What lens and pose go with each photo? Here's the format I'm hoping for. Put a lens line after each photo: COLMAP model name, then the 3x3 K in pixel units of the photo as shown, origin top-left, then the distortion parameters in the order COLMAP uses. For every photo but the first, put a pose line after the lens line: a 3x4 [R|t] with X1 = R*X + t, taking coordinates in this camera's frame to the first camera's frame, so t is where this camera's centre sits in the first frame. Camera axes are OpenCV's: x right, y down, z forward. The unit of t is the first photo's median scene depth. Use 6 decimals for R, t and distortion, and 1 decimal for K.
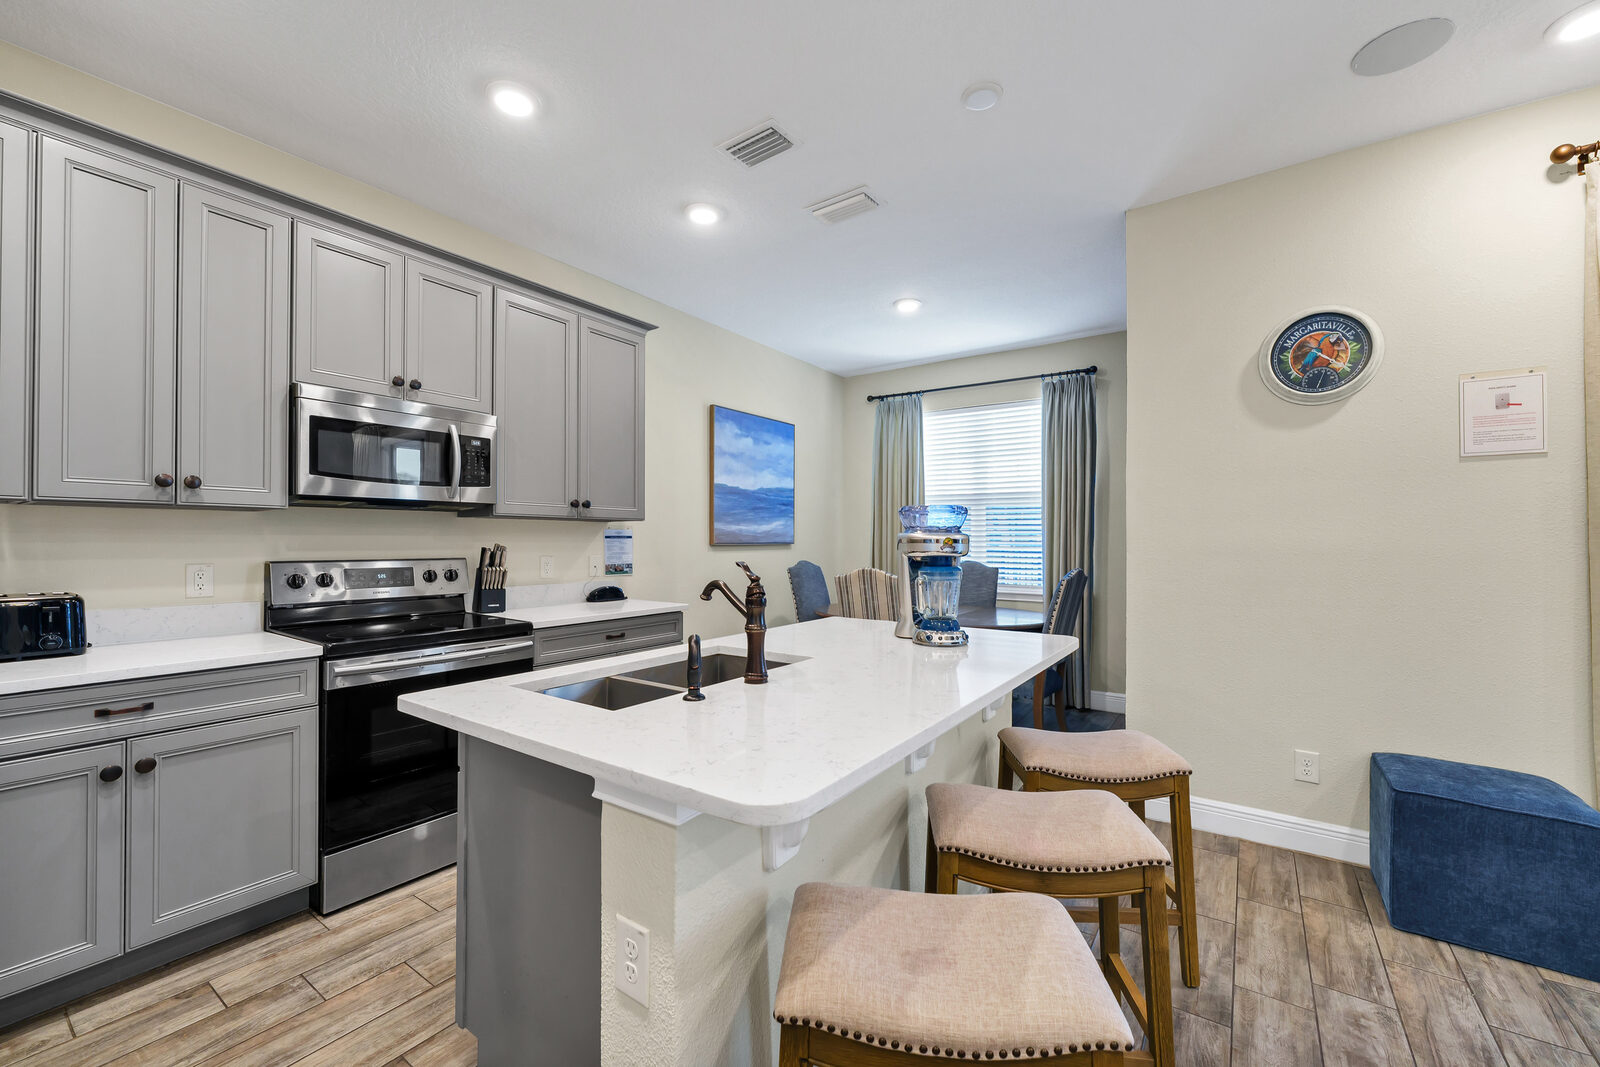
lens RADIAL K [[673.6, 0, 804.5], [0, 673.6, 544.2], [0, 0, 1]] dist [-0.000264, -0.000244]
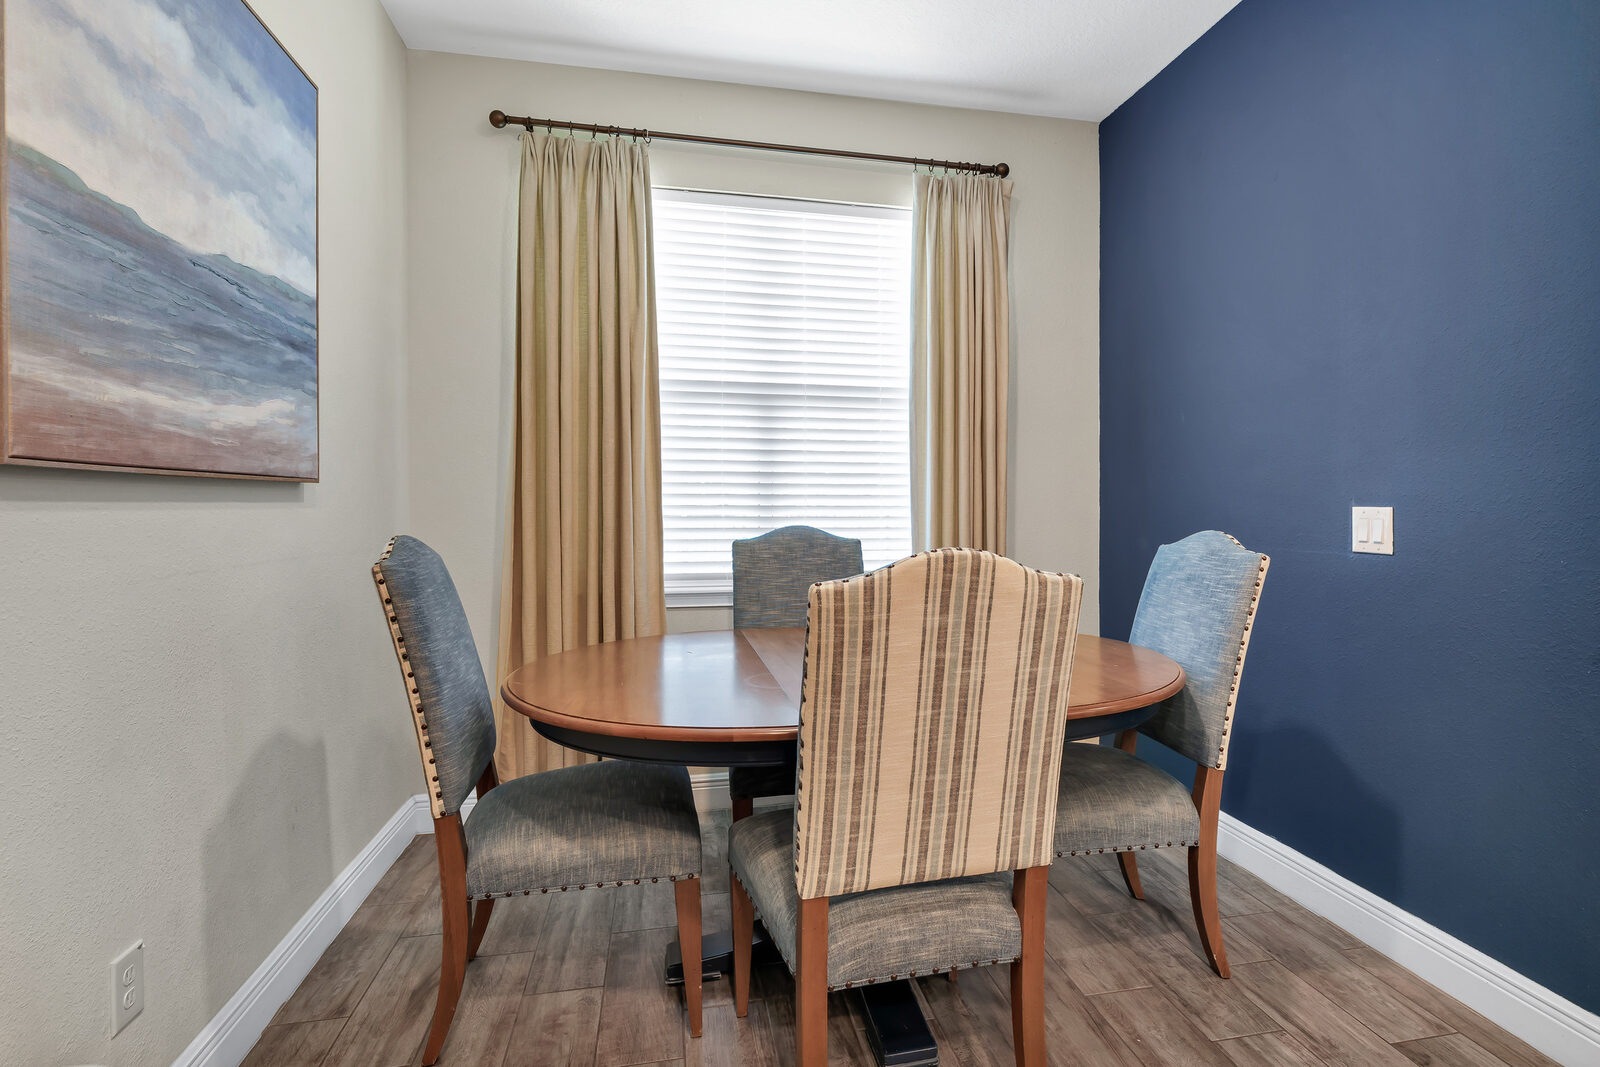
lens RADIAL K [[807.7, 0, 861.7], [0, 807.7, 514.4], [0, 0, 1]] dist [0.000956, -0.000283]
pose [[0.669309, -0.009693, 0.742921, -0.135510], [0.007747, 0.999952, 0.006067, 0.014768], [-0.742944, 0.001695, 0.669352, 0.639261]]
